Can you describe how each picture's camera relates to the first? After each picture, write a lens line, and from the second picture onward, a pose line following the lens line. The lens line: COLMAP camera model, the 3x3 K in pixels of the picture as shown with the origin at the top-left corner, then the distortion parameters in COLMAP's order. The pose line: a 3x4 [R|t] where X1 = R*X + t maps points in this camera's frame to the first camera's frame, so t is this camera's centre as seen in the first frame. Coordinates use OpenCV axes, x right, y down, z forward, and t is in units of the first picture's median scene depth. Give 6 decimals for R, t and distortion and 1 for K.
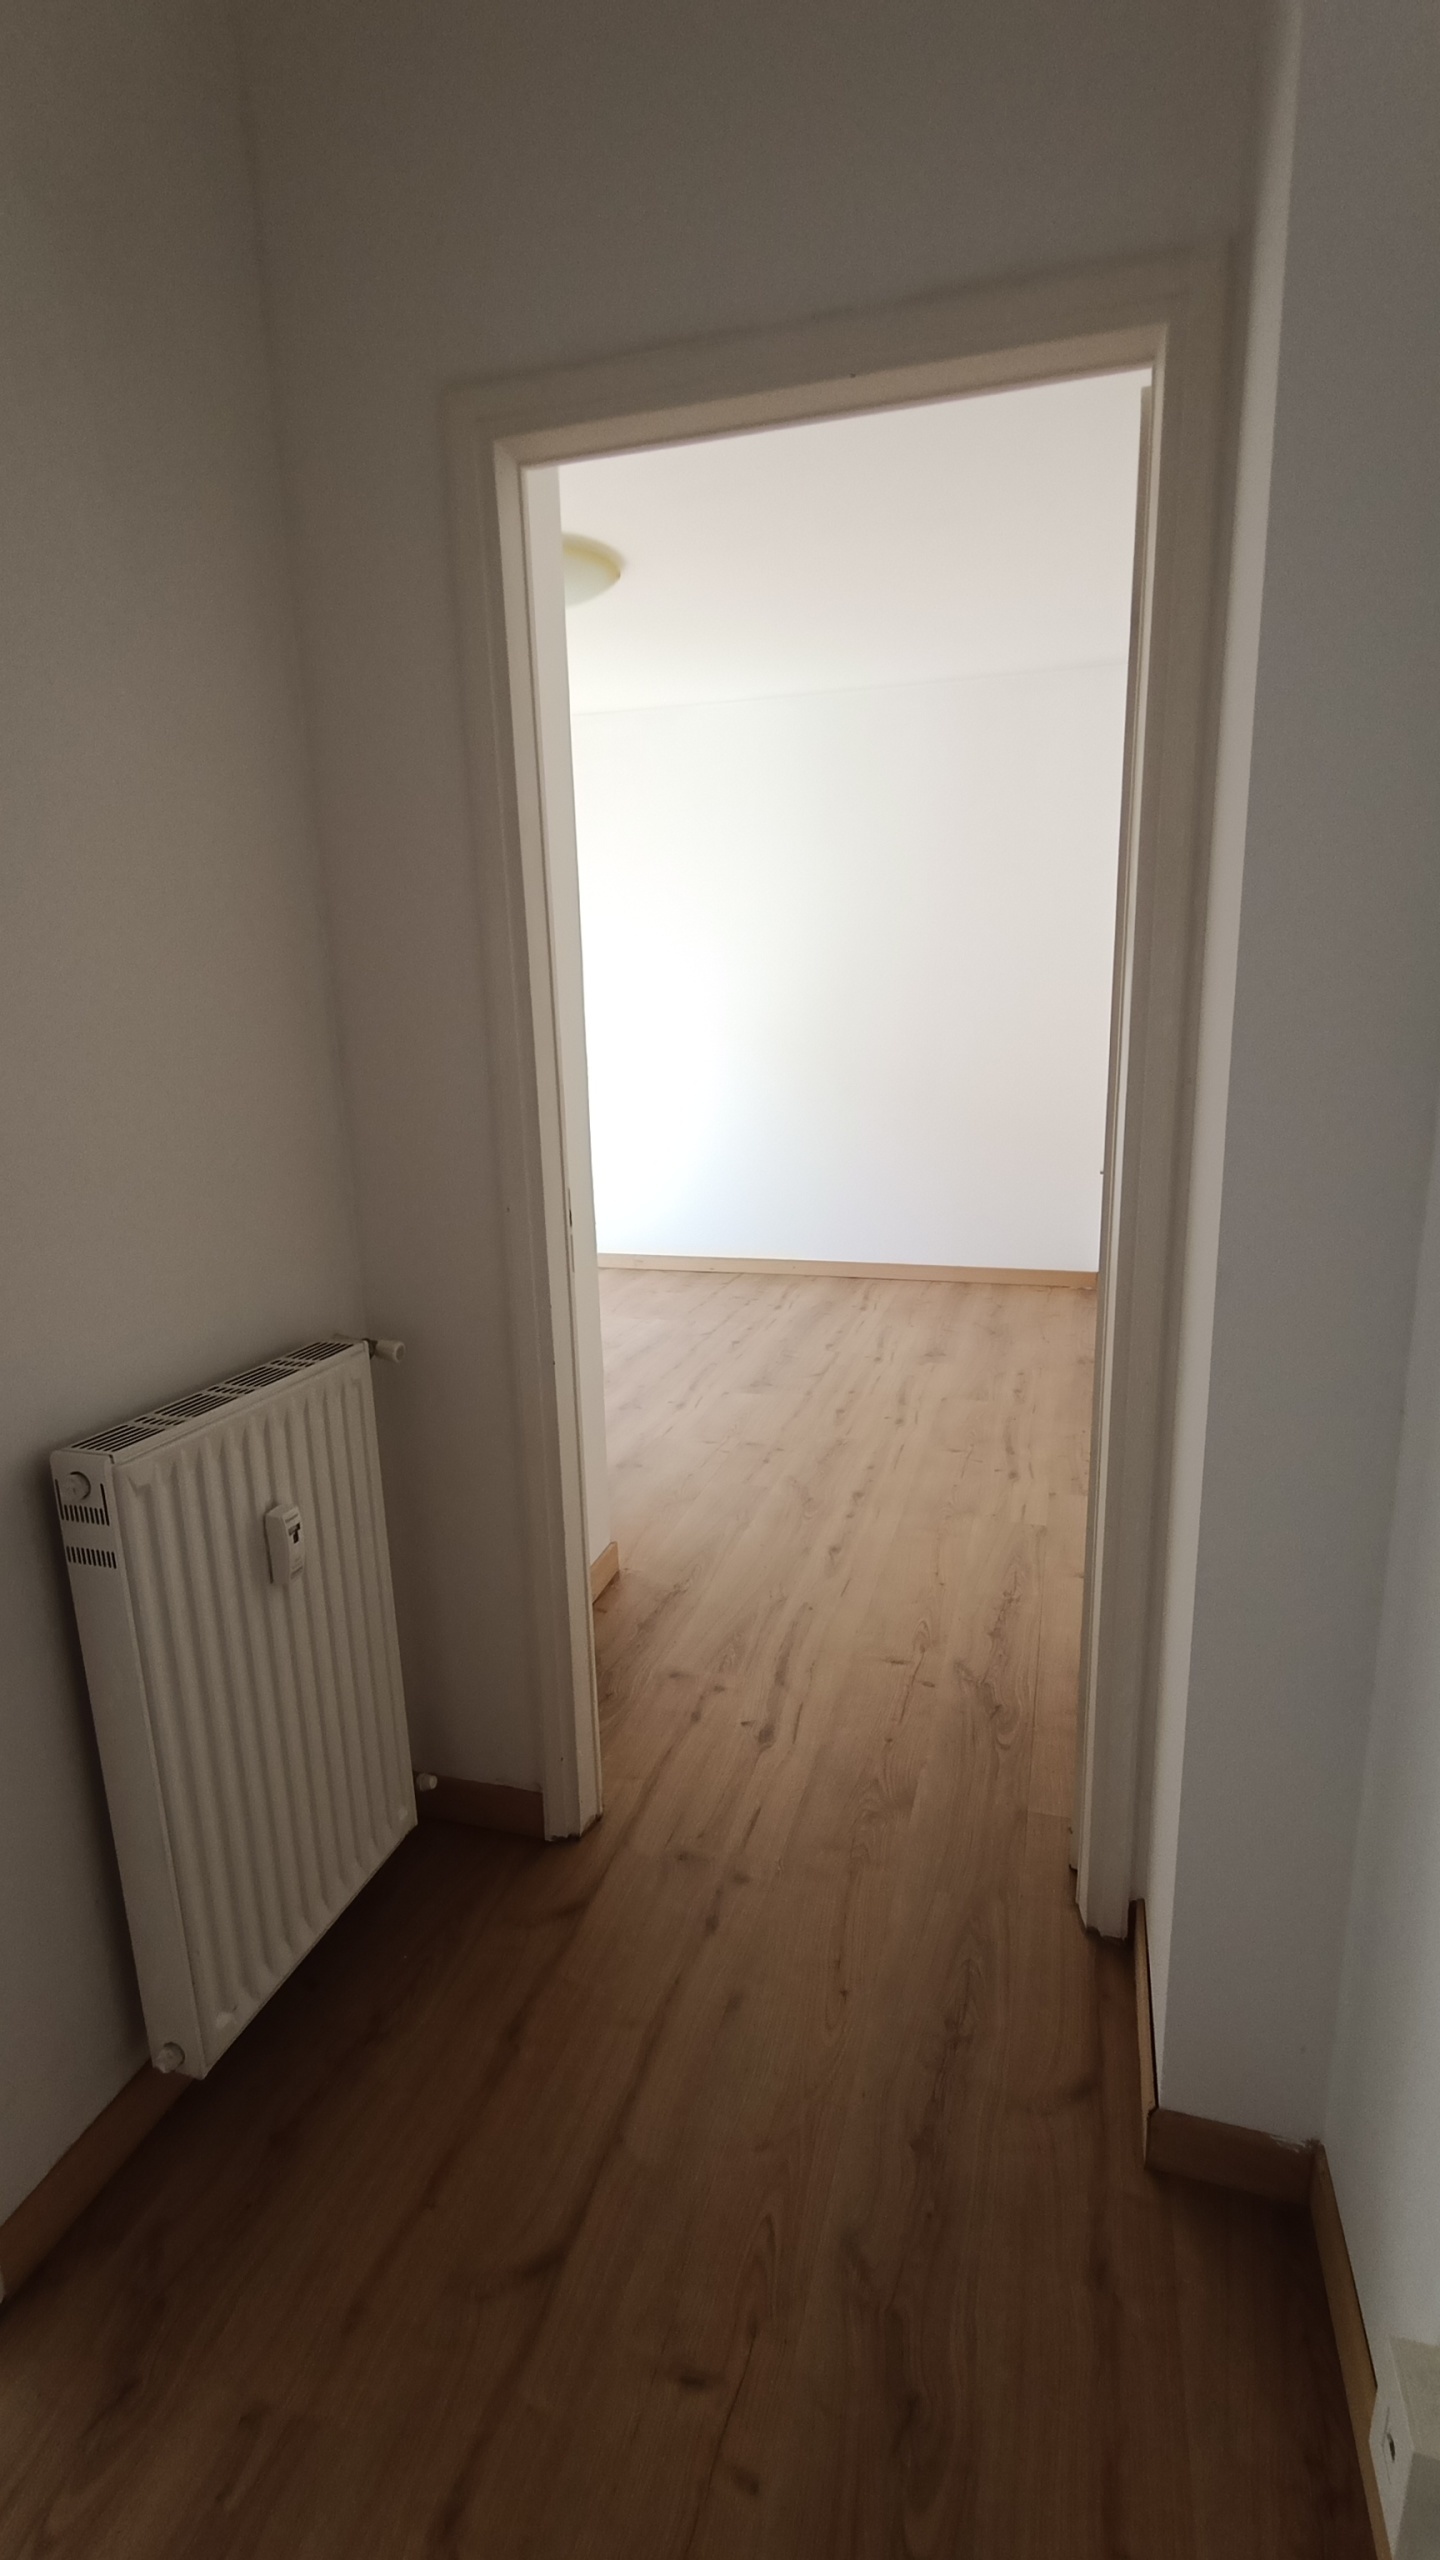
lens RADIAL K [[1177.4, 0, 753.9], [0, 1177.4, 1279.5], [0, 0, 1]] dist [-0.002328, 0.000529]
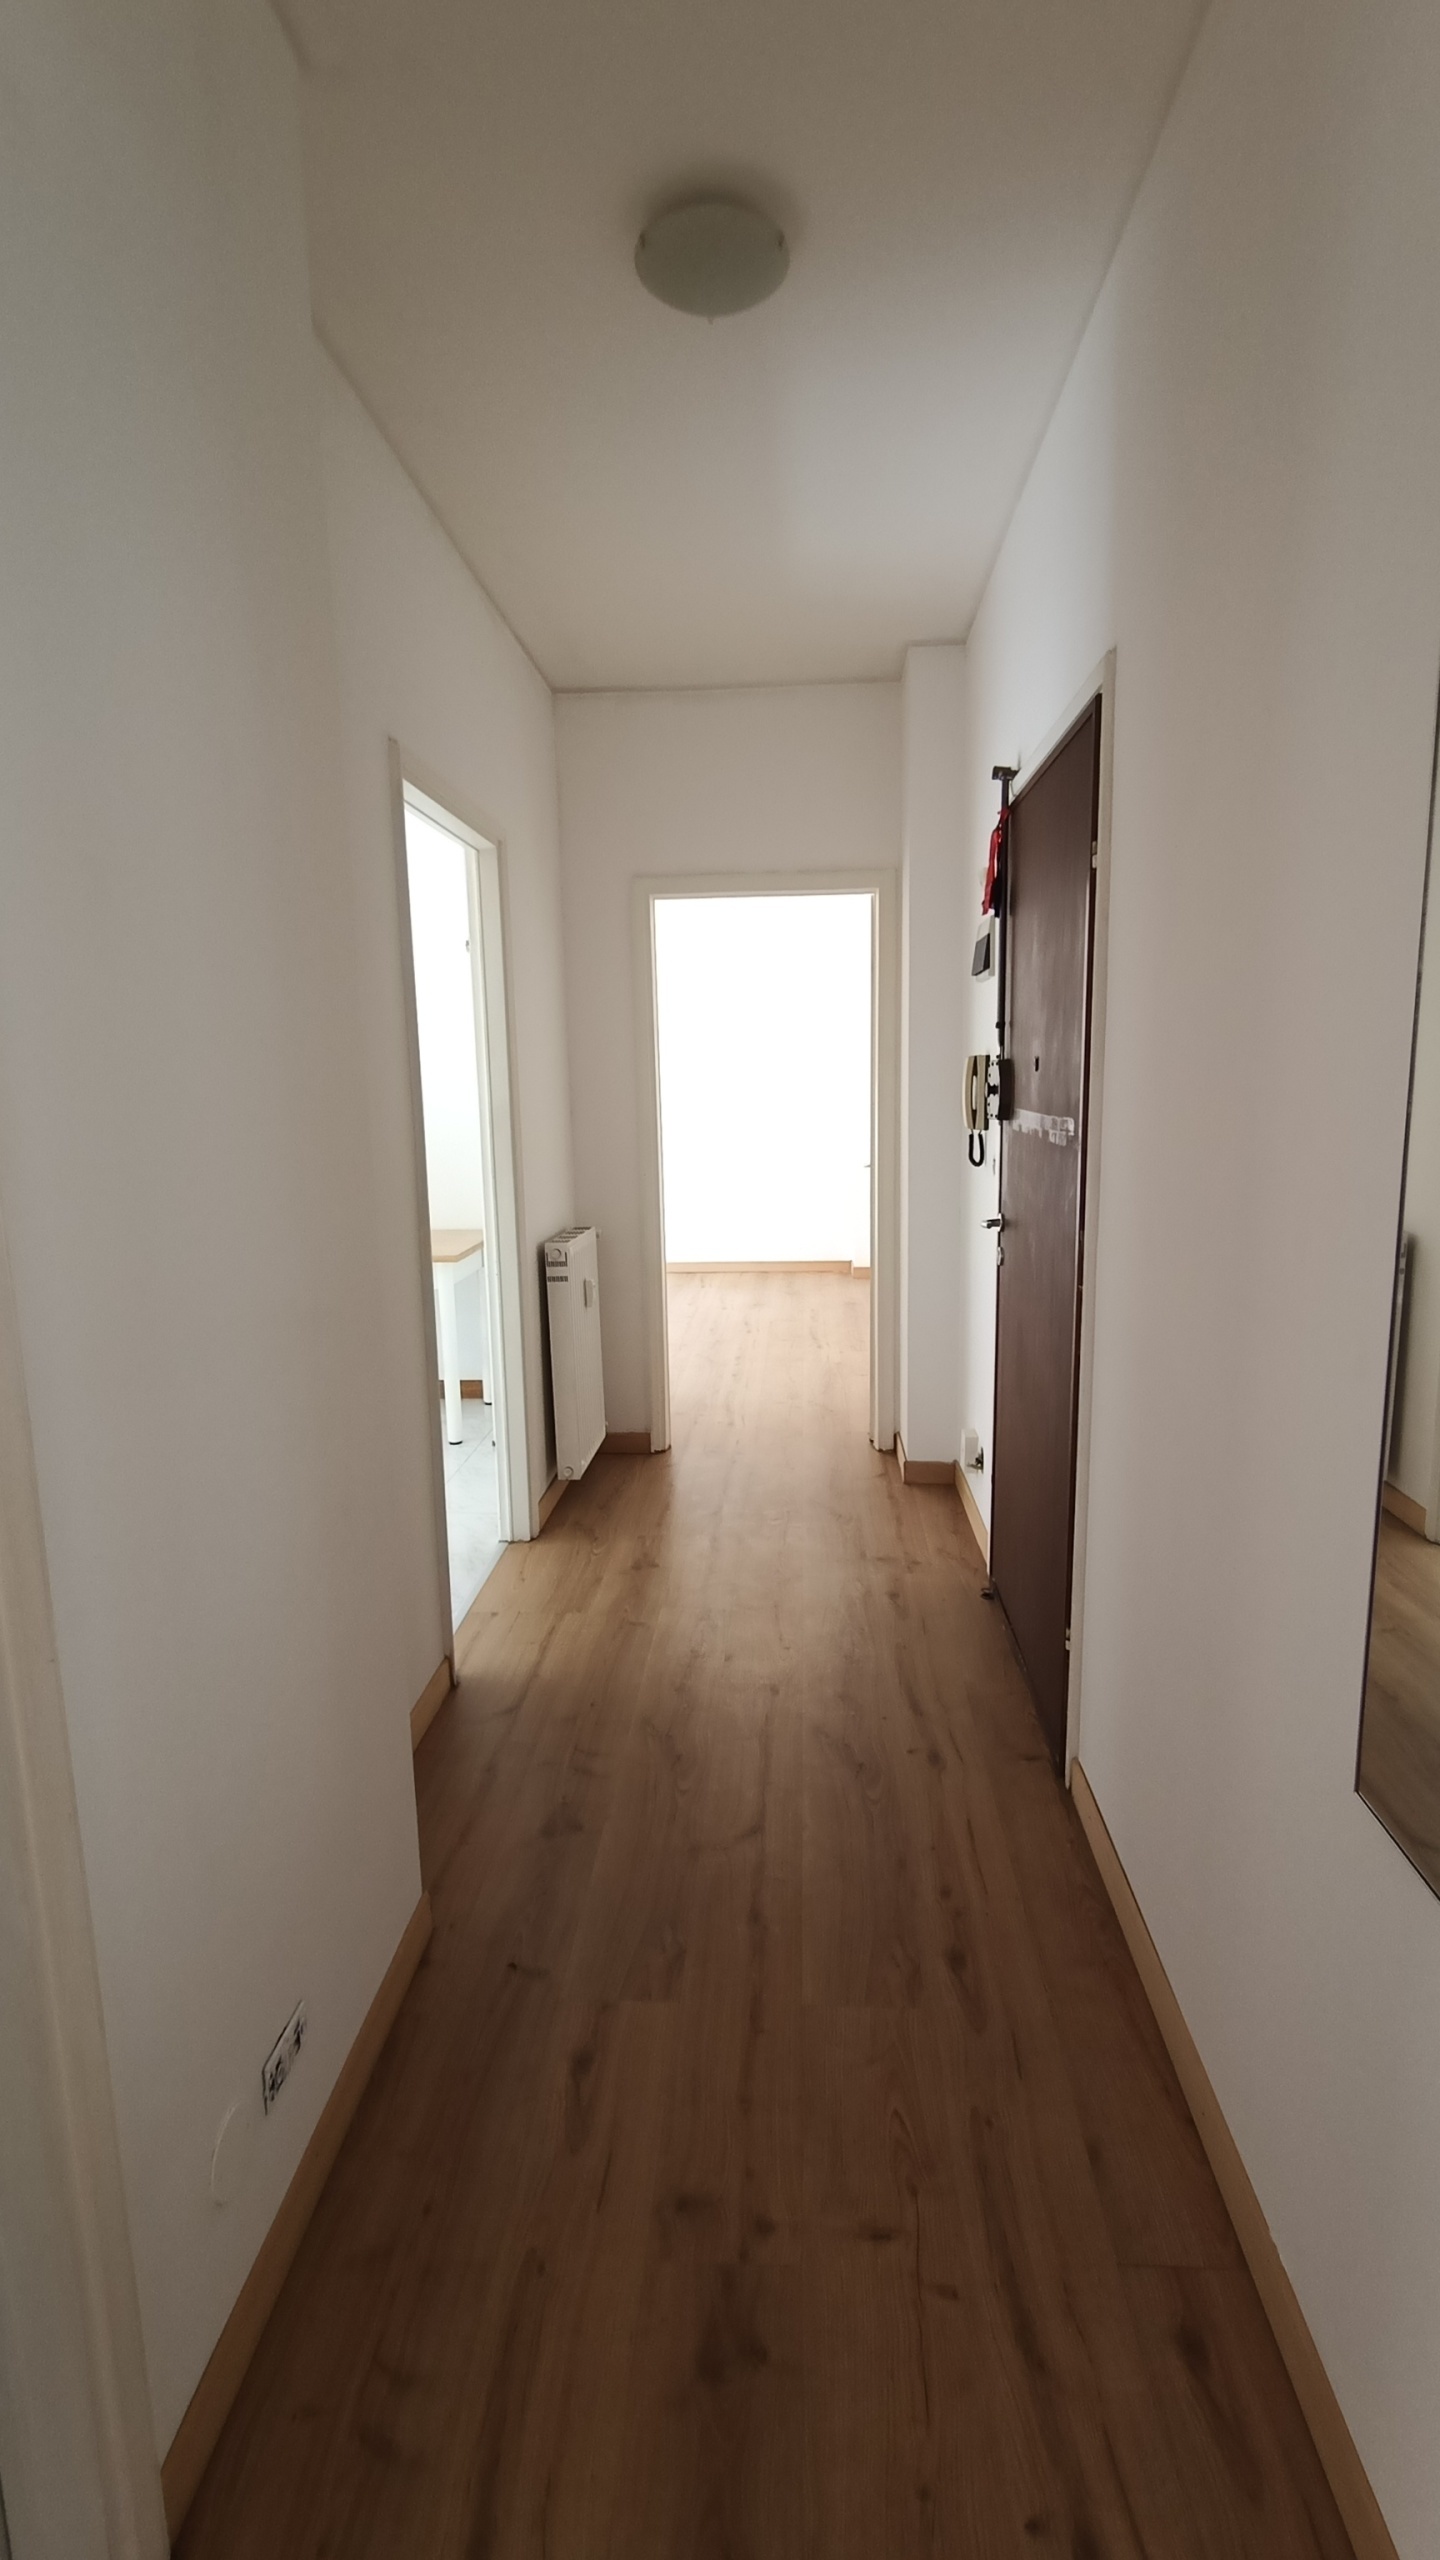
lens RADIAL K [[1177.4, 0, 753.9], [0, 1177.4, 1279.5], [0, 0, 1]] dist [-0.002328, 0.000529]
pose [[0.974789, -0.035253, 0.220326, -0.382808], [0.048501, 0.997307, -0.055010, 0.221570], [-0.217793, 0.064309, 0.973874, -1.048383]]
